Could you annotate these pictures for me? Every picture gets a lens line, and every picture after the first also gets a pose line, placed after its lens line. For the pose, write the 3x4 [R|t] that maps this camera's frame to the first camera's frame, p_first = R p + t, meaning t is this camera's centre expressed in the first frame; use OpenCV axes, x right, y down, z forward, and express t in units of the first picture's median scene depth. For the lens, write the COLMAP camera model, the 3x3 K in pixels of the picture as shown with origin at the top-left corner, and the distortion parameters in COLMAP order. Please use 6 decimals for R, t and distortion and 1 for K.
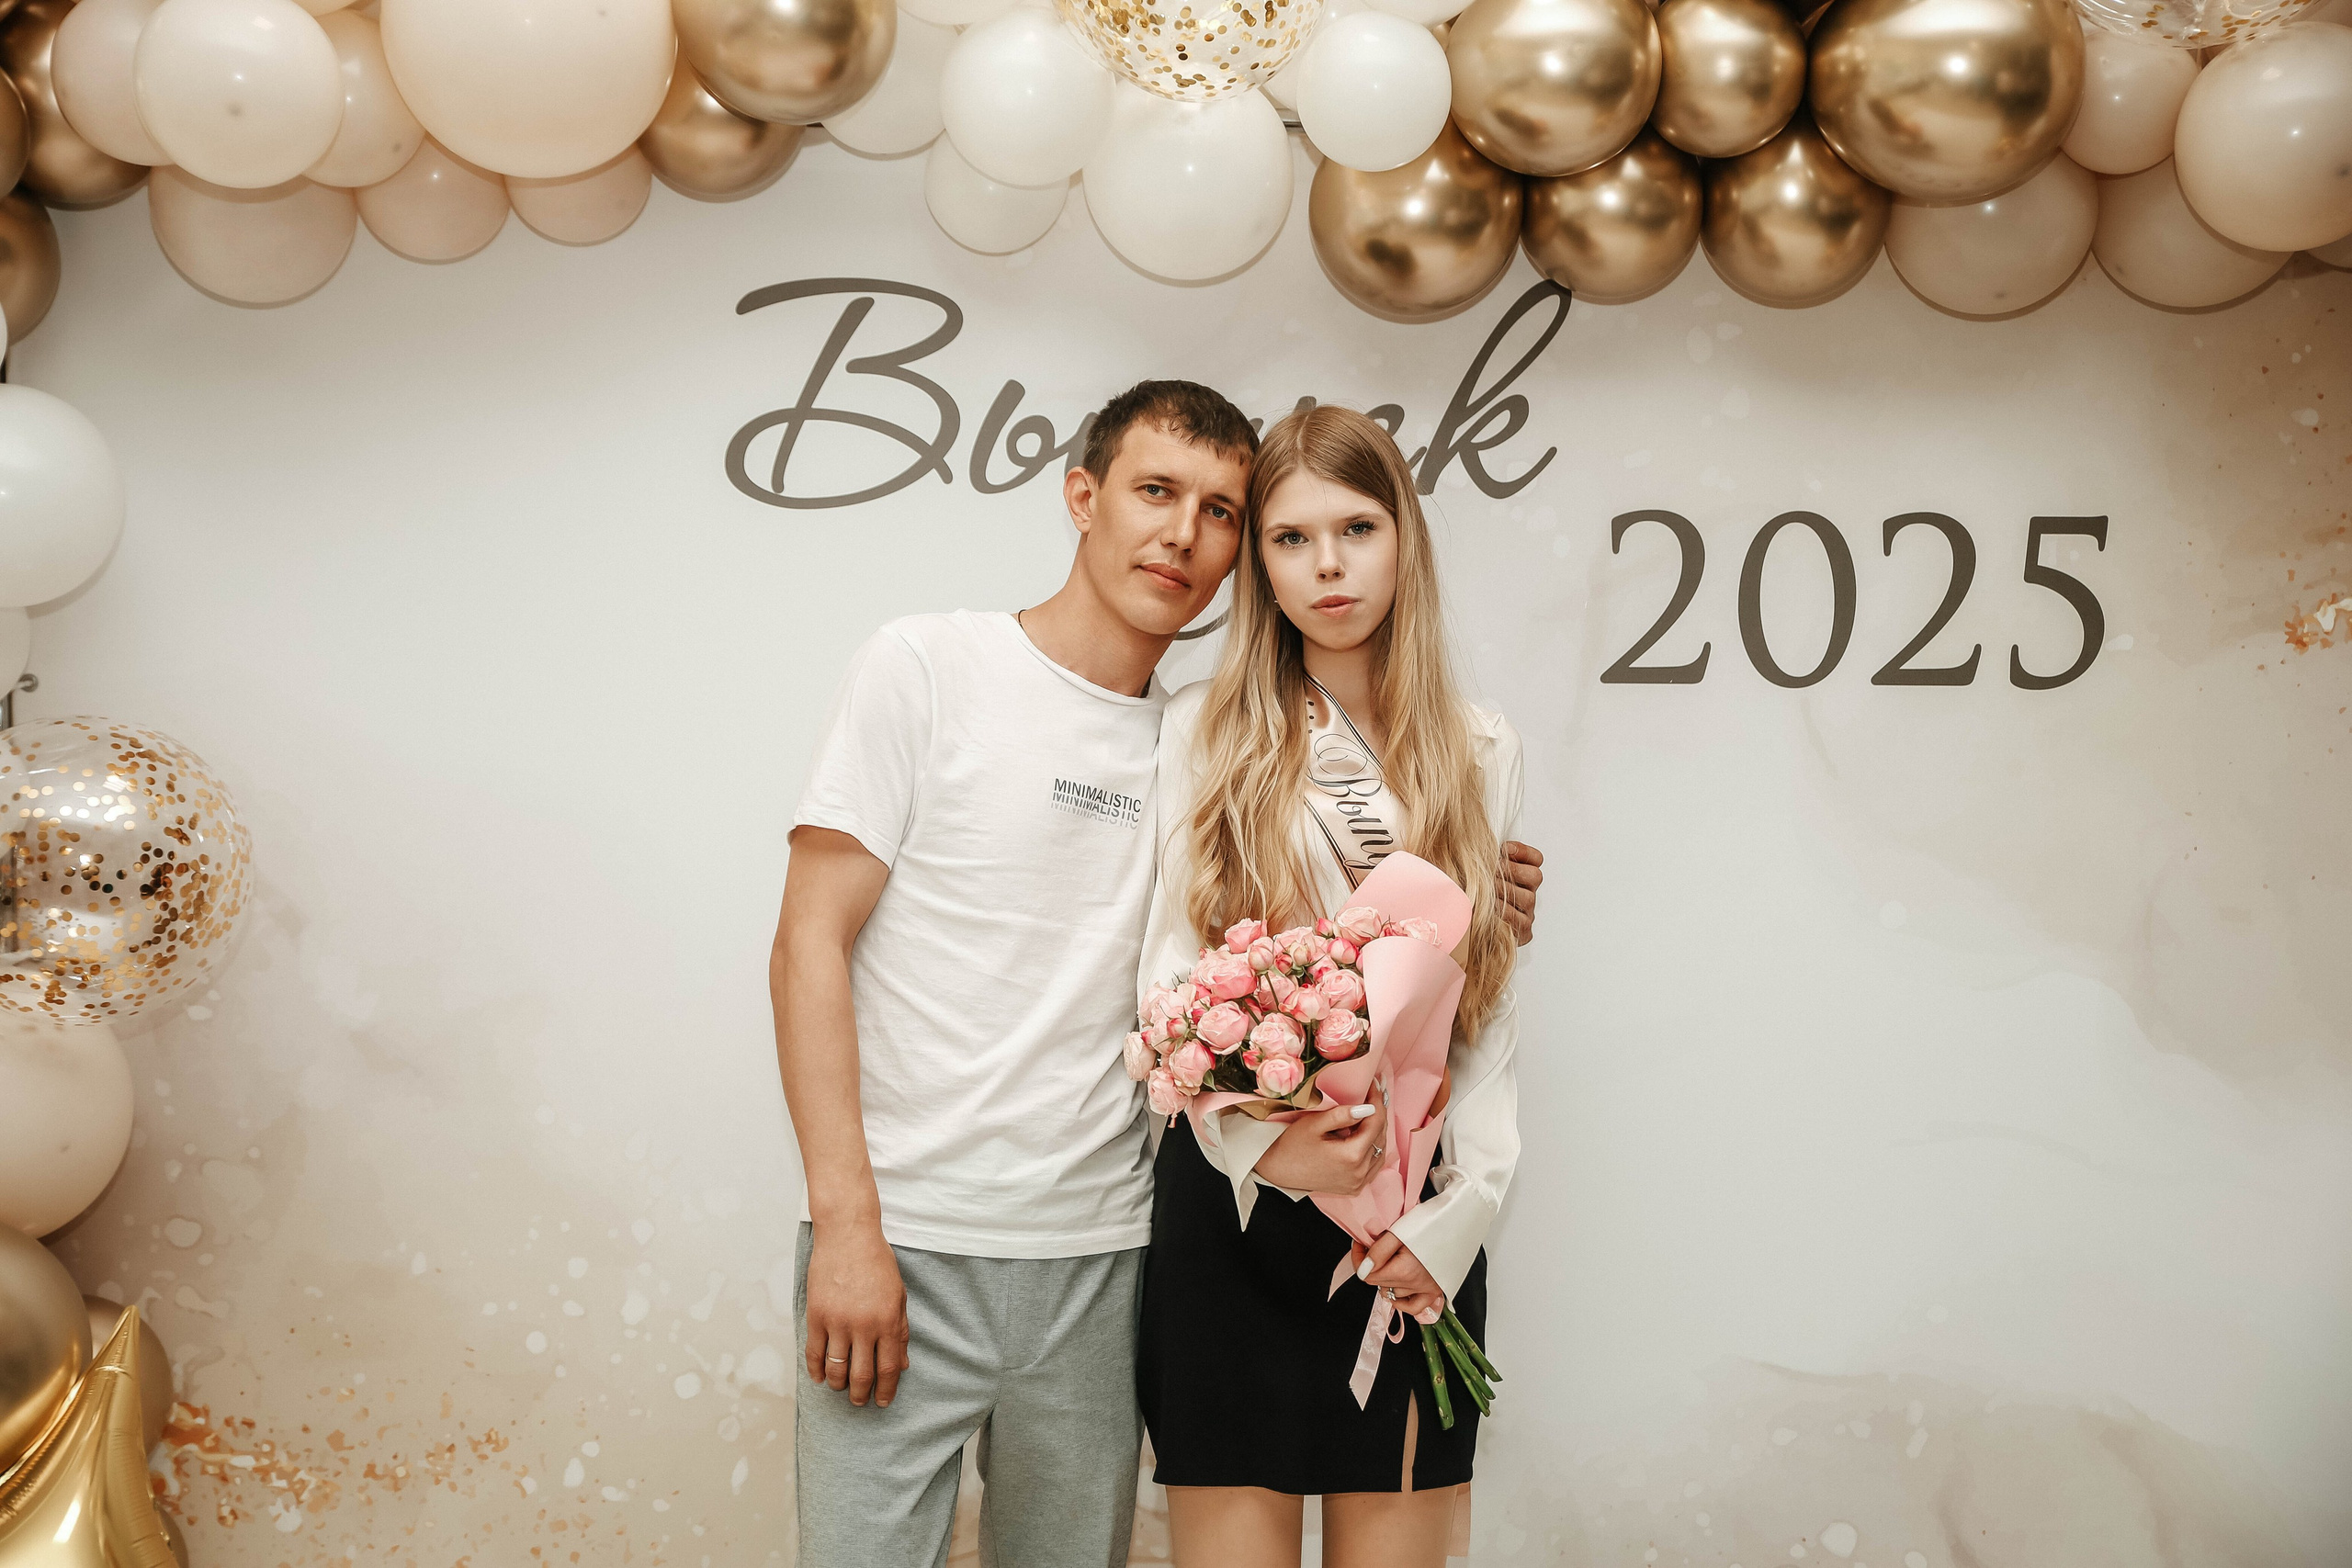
lens RADIAL K [[3031.5, 0, 1172.3], [0, 3031.5, 775.1], [0, 0, 1]] dist [0.085962, 0.000000]
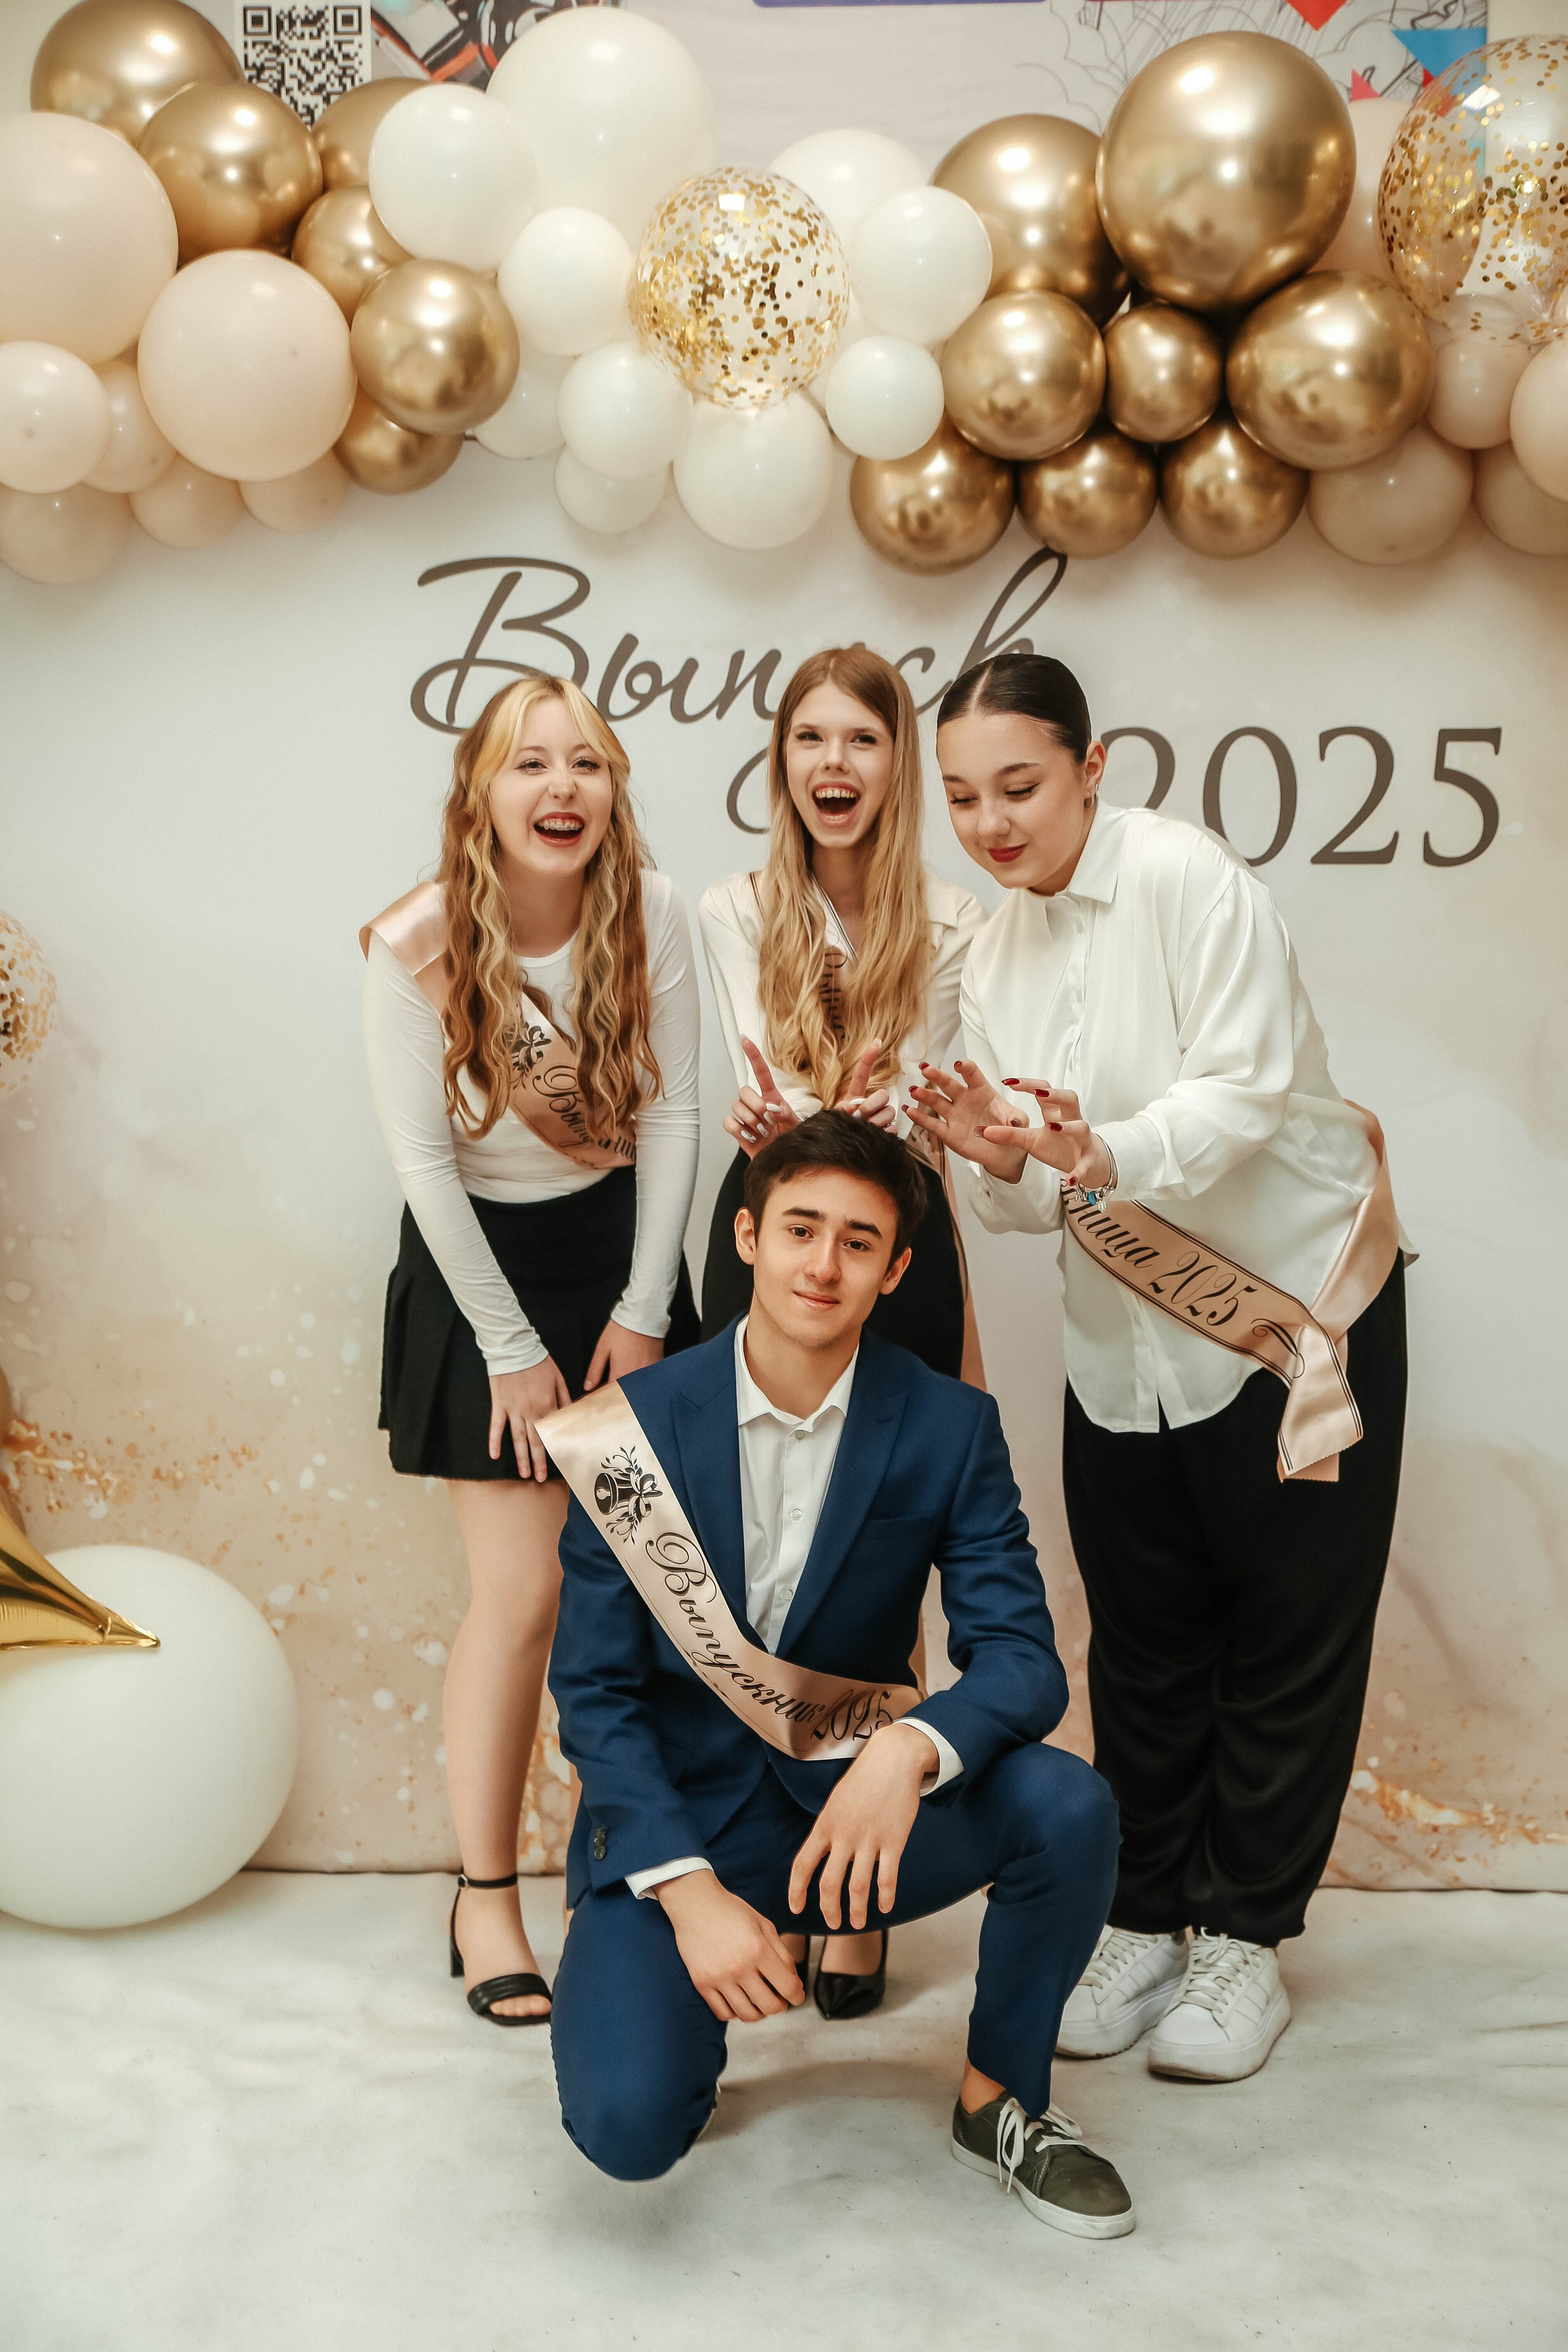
lens RADIAL K [[2961.4, 0, 791.1], [0, 2961.4, 1169.0], [0, 0, 1]] dist [0.057216, 0.000000]
pose [[0.994360, -0.001829, -0.106044, 0.147714], [0.002983, 0.999938, 0.010725, 0.083339], [0.106018, -0.010981, 0.994304, -0.246655]]
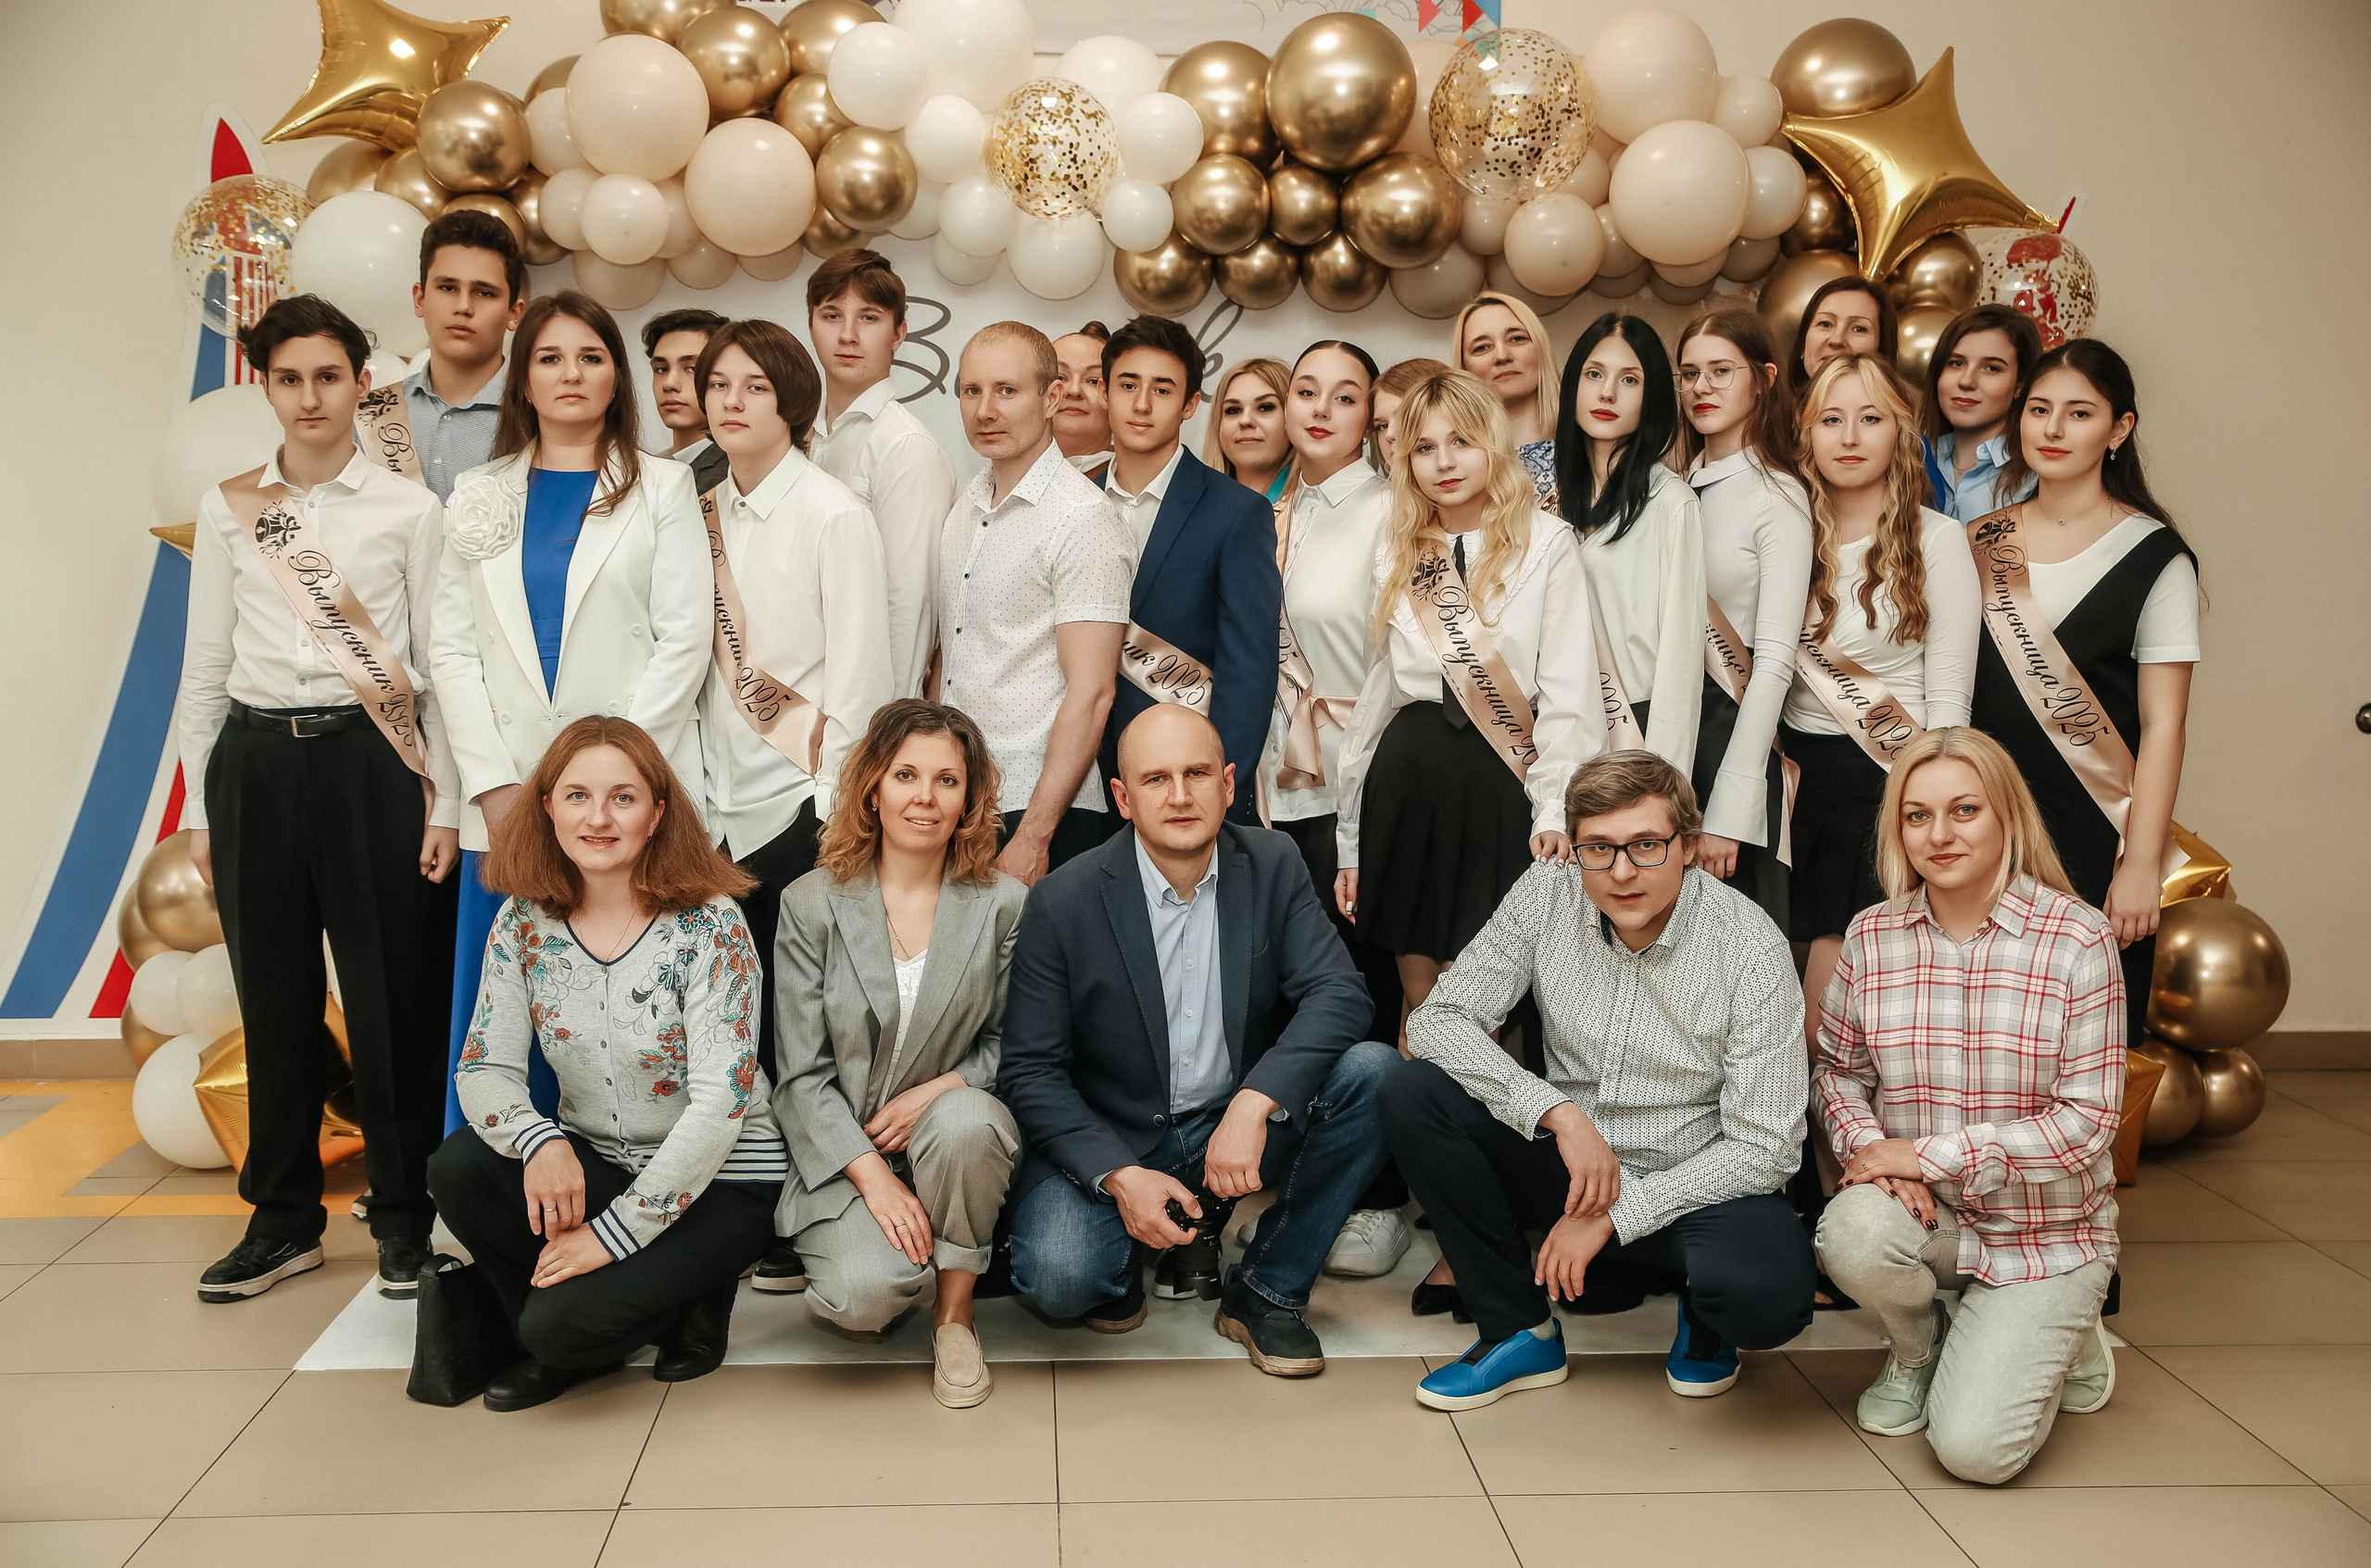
lens RADIAL K [[2915.9, 0, 1209.6], [0, 2915.9, 835.7], [0, 0, 1]] dist [0.011186, 0.000000]
pose [[0.999957, 0.006705, -0.006401, 0.122829], [-0.006197, 0.997072, 0.076223, 0.051972], [0.006893, -0.076180, 0.997070, -1.012939]]
